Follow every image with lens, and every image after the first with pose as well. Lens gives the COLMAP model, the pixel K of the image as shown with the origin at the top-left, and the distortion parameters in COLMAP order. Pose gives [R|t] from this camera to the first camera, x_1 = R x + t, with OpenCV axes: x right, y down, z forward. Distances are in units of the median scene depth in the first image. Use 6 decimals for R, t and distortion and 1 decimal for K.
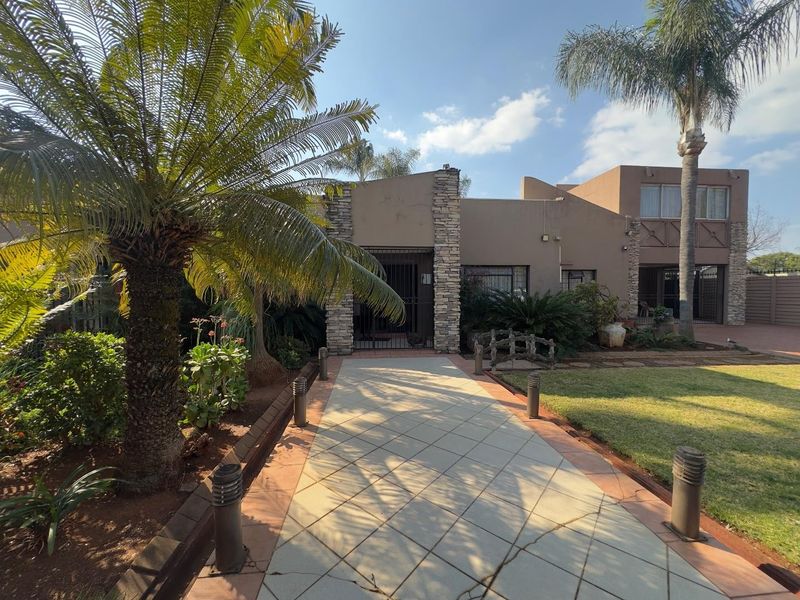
lens RADIAL K [[316.5, 0, 400.0], [0, 316.5, 300.0], [0, 0, 1]] dist [-0.002477, -0.000550]
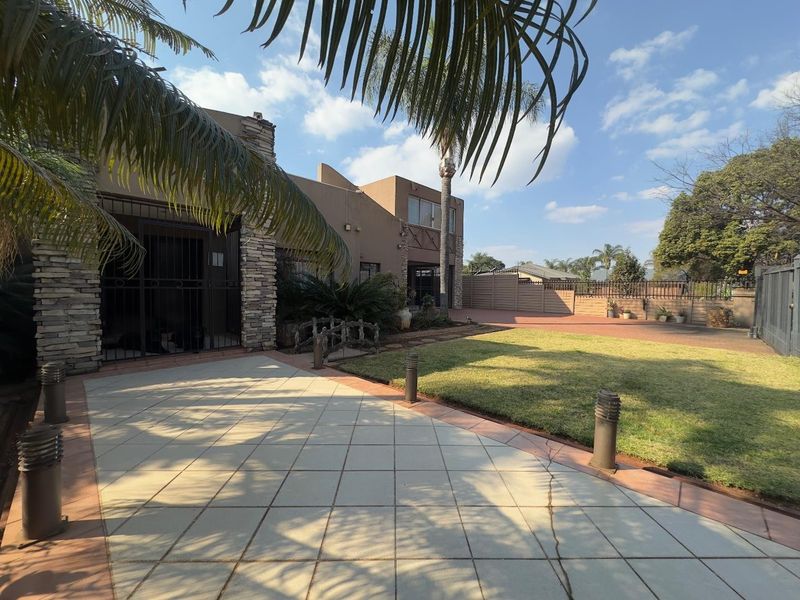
lens RADIAL K [[316.5, 0, 400.0], [0, 316.5, 300.0], [0, 0, 1]] dist [-0.002477, -0.000550]
pose [[0.765178, -0.014008, 0.643667, -0.095272], [0.001996, 0.999810, 0.019385, 0.024964], [-0.643816, -0.013548, 0.765060, 0.158360]]
